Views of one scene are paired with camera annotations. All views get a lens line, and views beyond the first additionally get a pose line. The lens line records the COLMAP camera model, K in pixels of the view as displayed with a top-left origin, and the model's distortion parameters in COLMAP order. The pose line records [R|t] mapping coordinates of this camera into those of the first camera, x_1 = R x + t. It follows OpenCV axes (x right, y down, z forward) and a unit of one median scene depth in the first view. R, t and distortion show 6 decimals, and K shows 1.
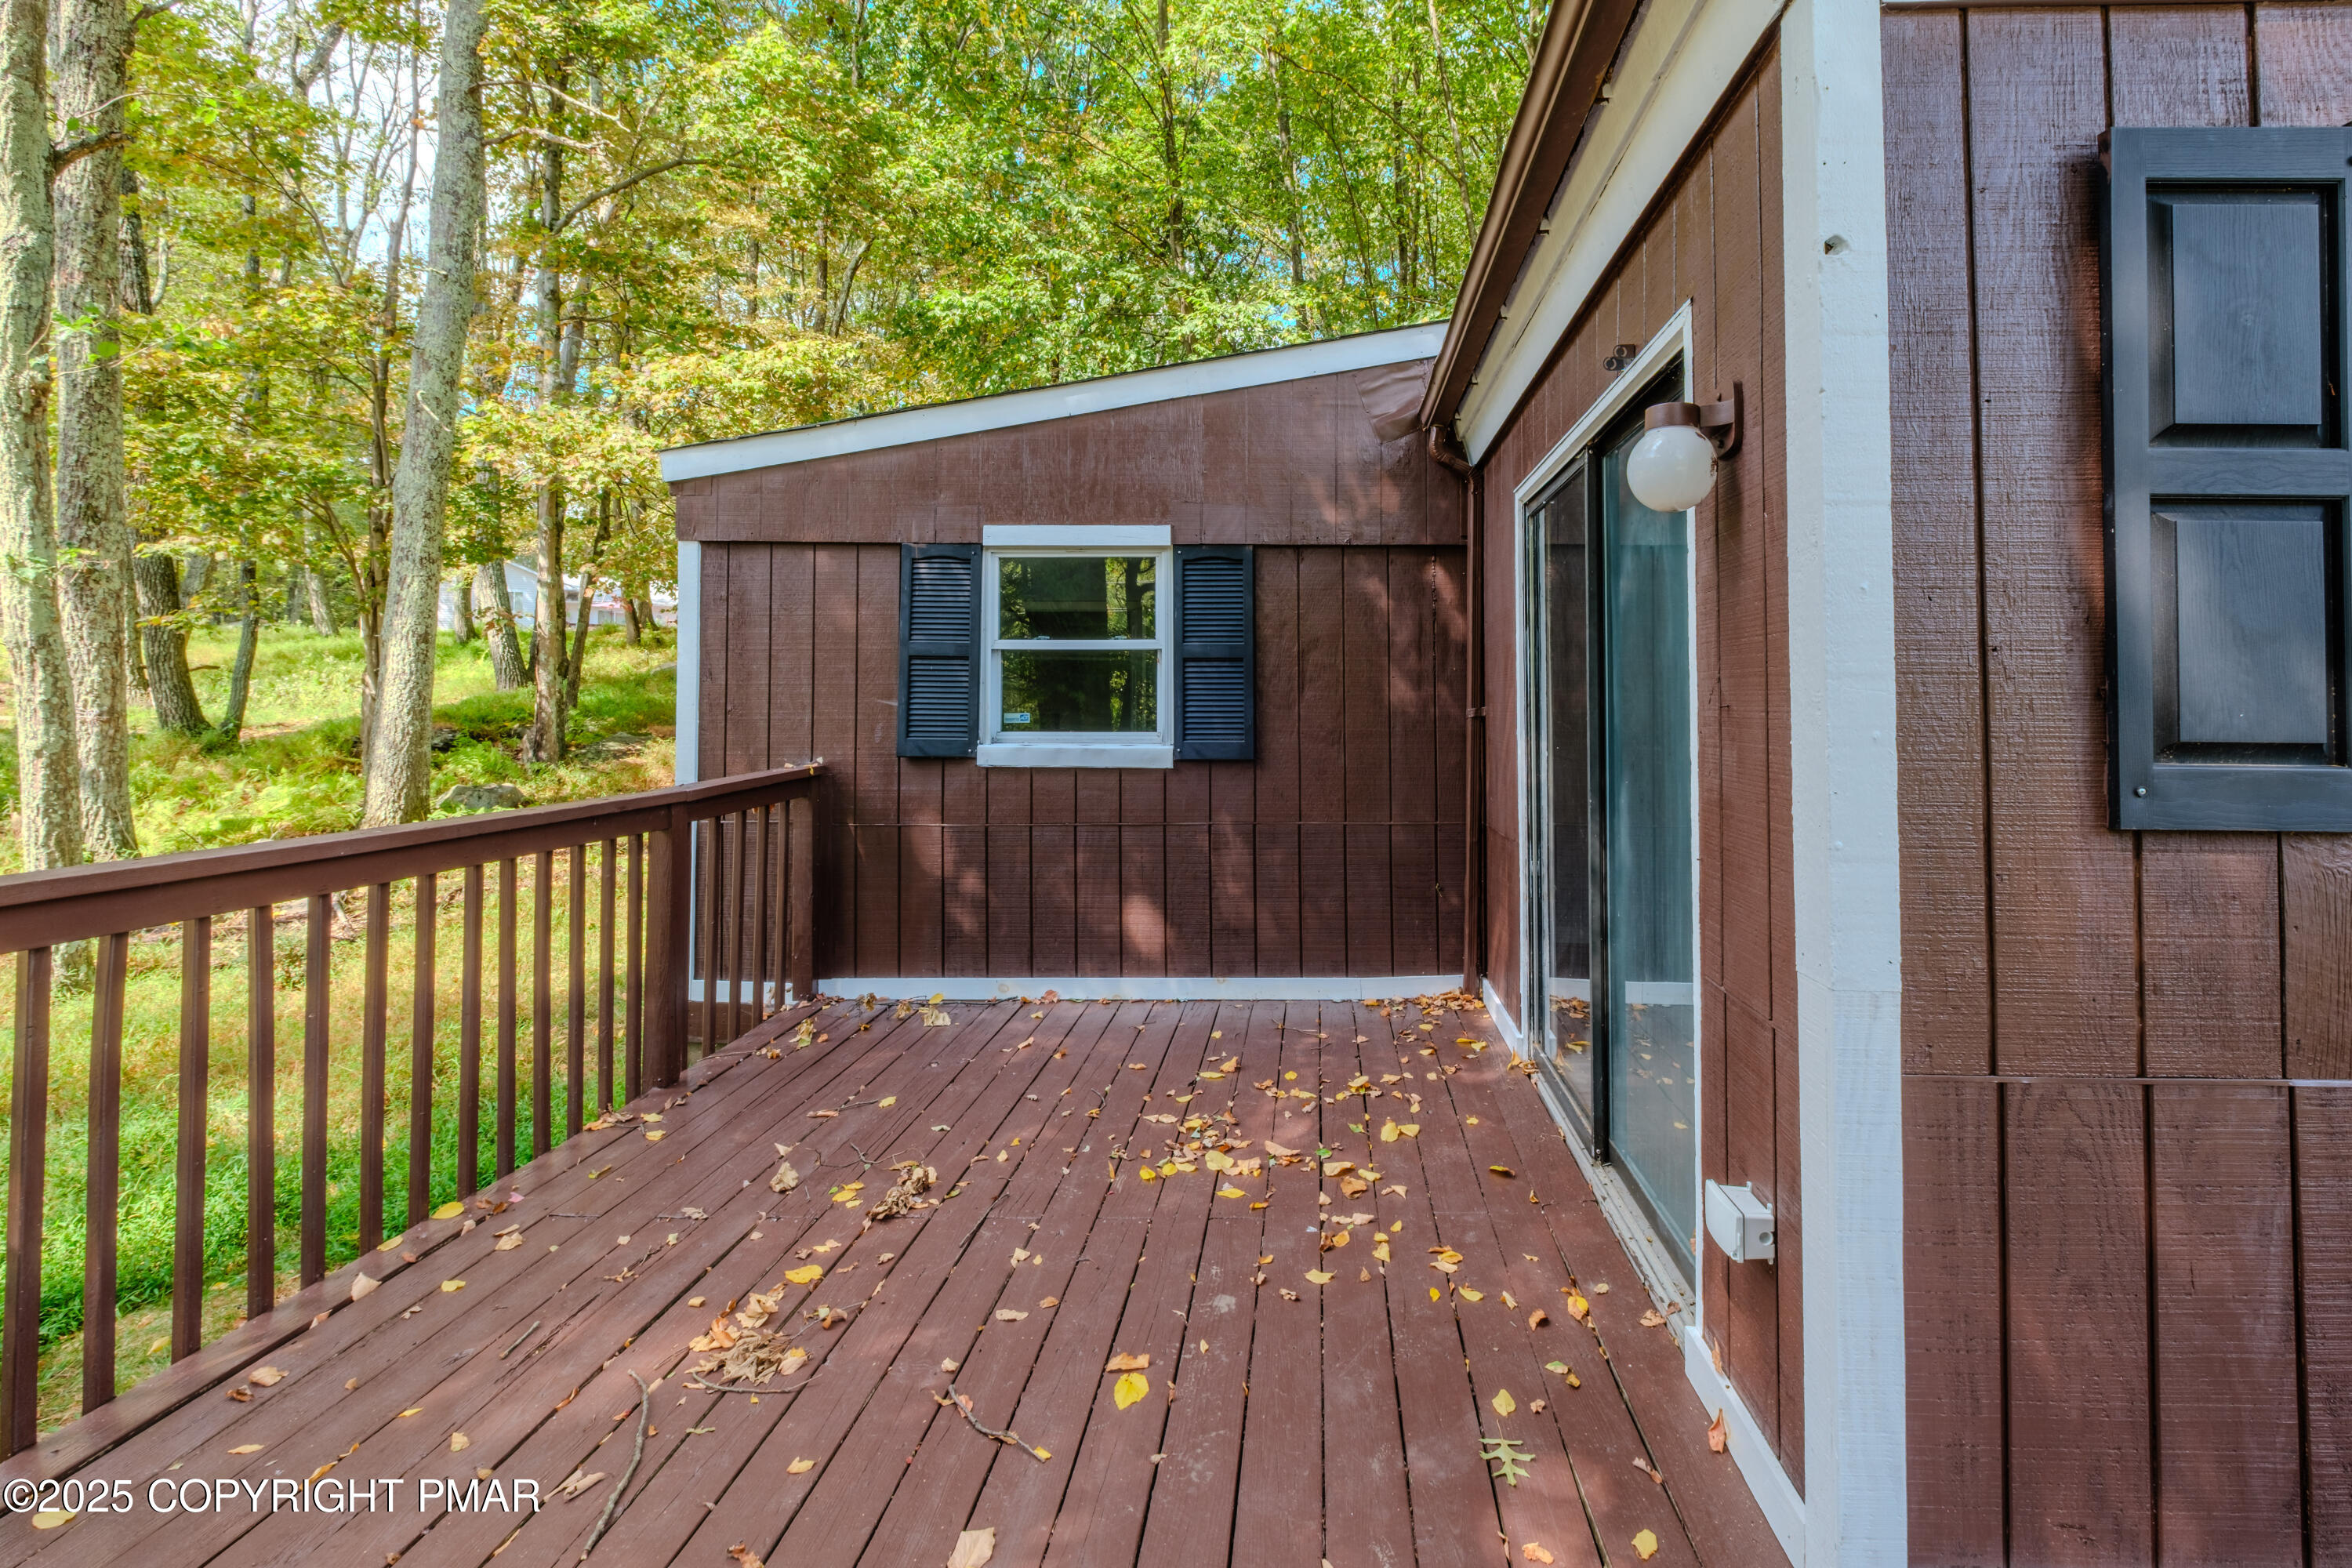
lens RADIAL K [[1075.2, 0, 1175.5], [0, 1075.2, 671.0], [0, 0, 1]] dist [0.019871, -0.016475]
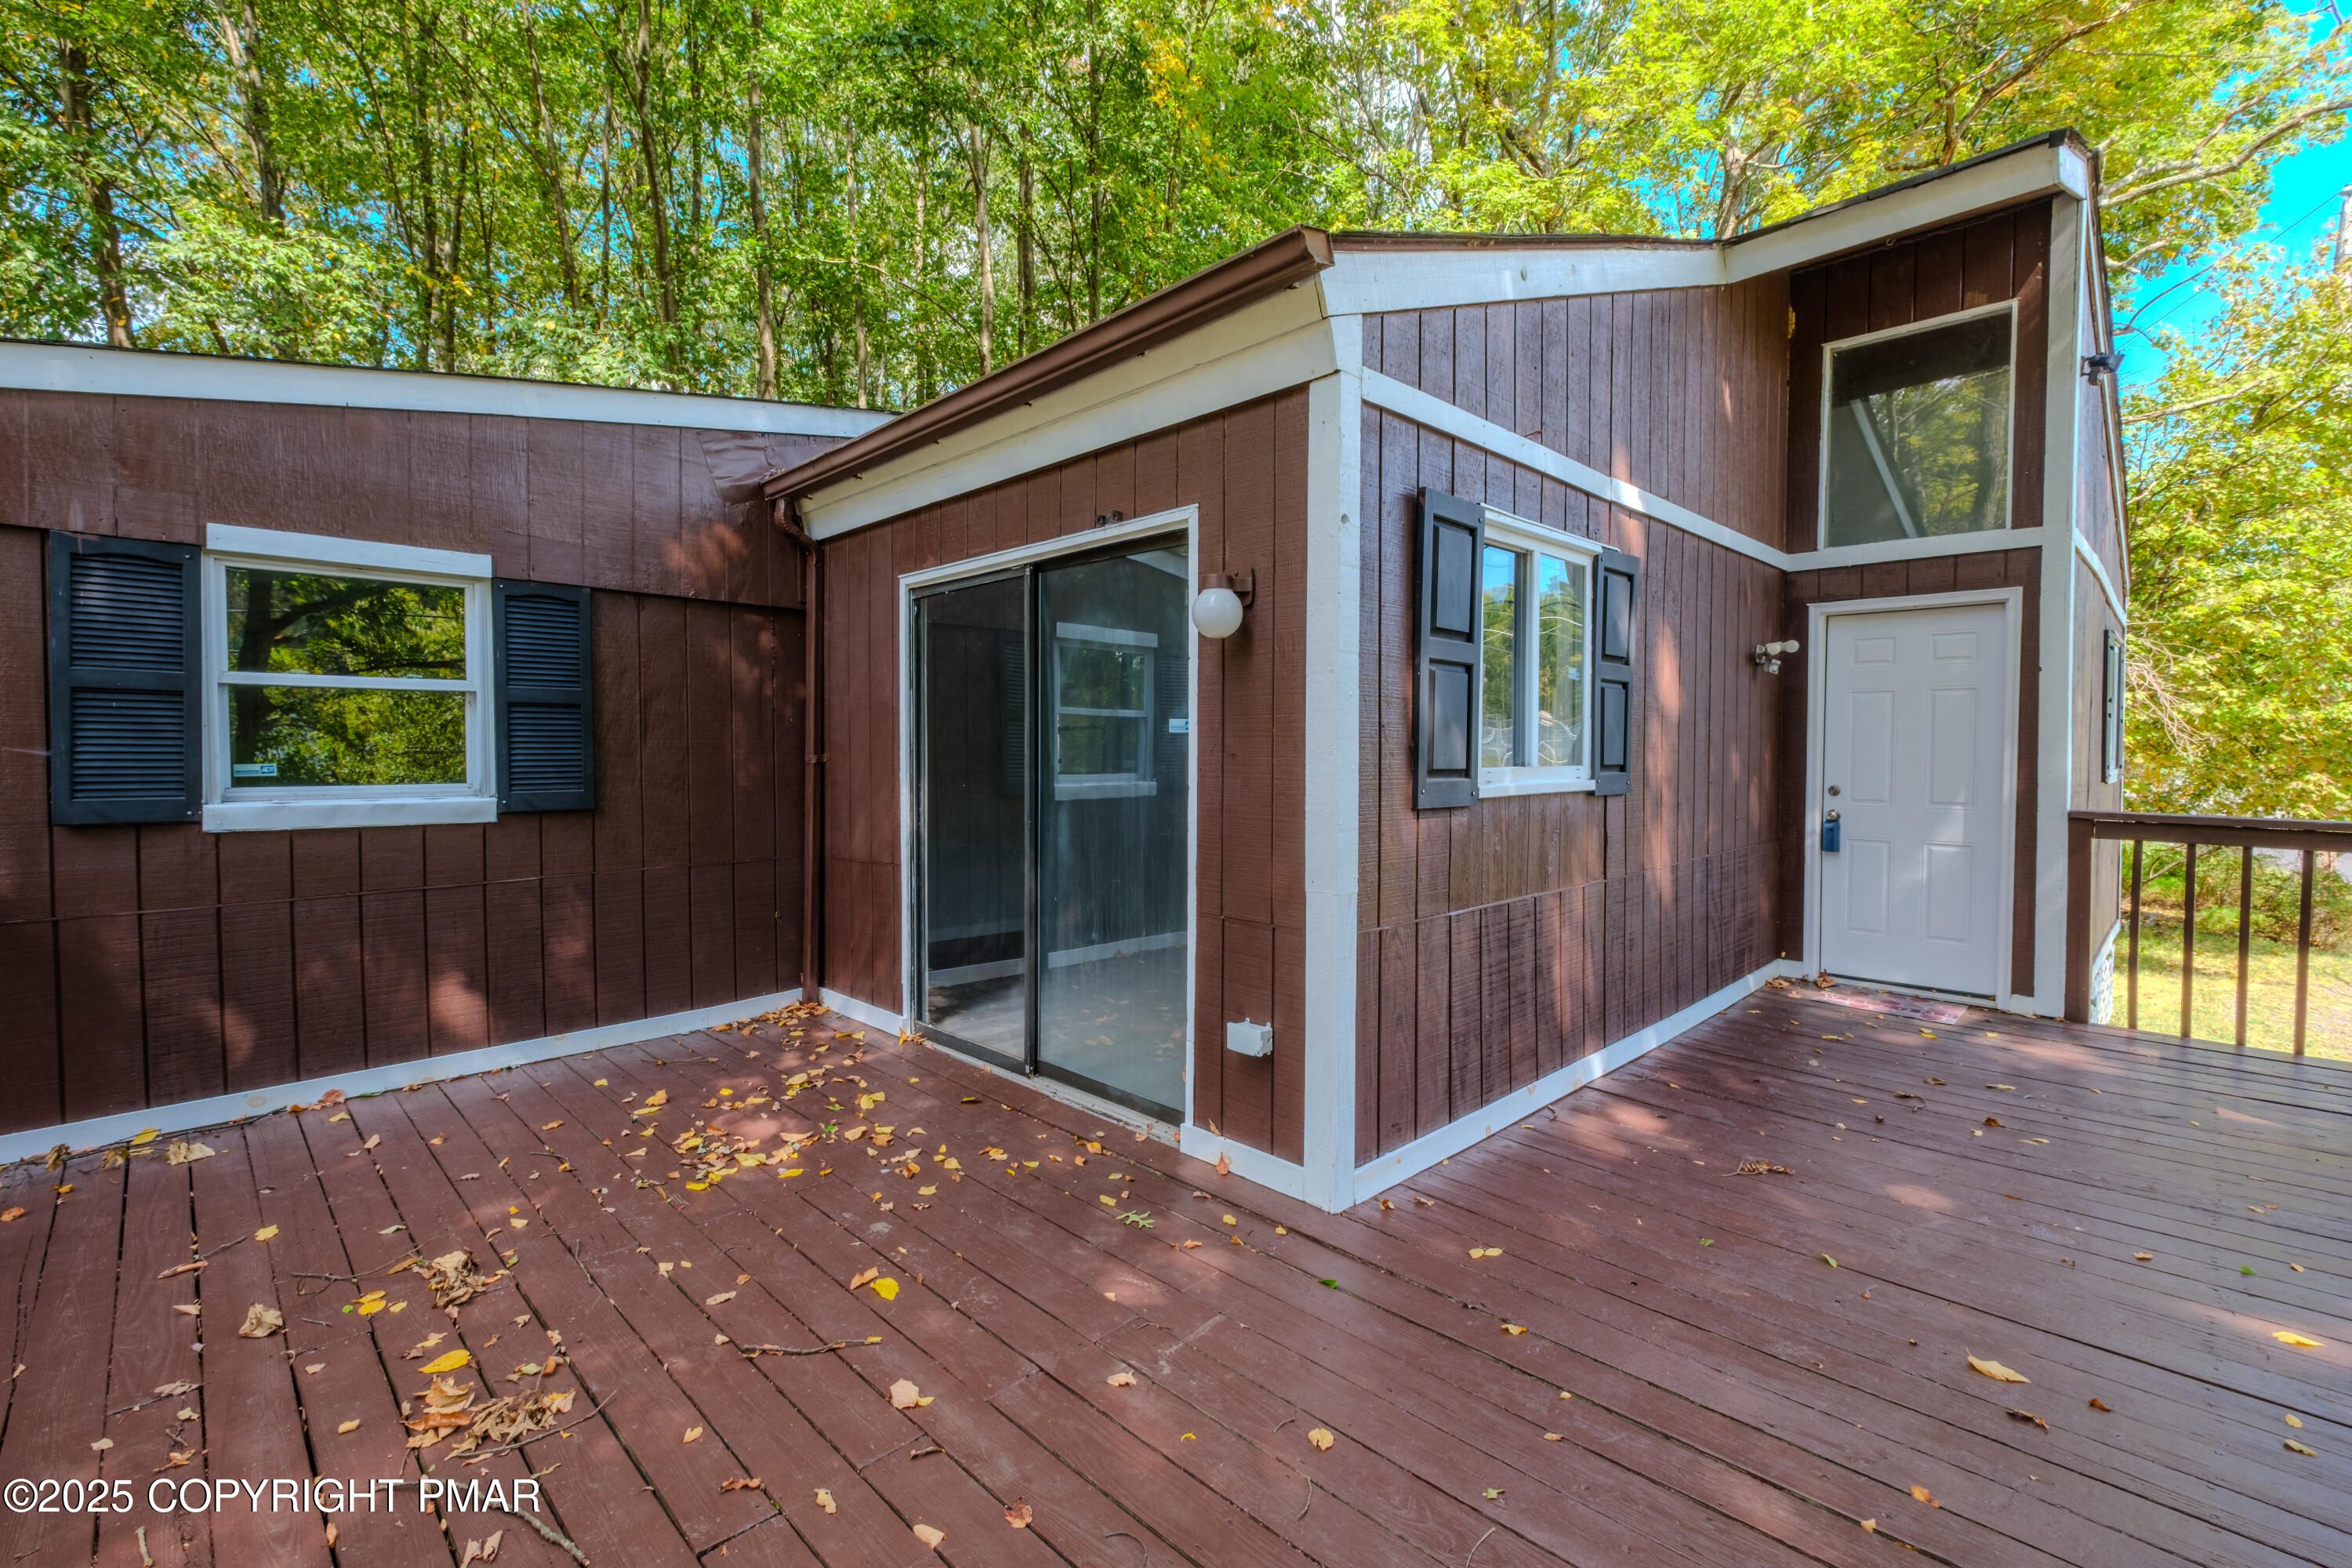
lens RADIAL K [[1022.8, 0, 1166.5], [0, 1022.8, 778.9], [0, 0, 1]] dist [0.002037, -0.003252]
pose [[0.689308, -0.021480, 0.724150, -0.241074], [-0.020873, 0.998557, 0.049488, -0.001831], [-0.724167, -0.049228, 0.687865, -0.016061]]
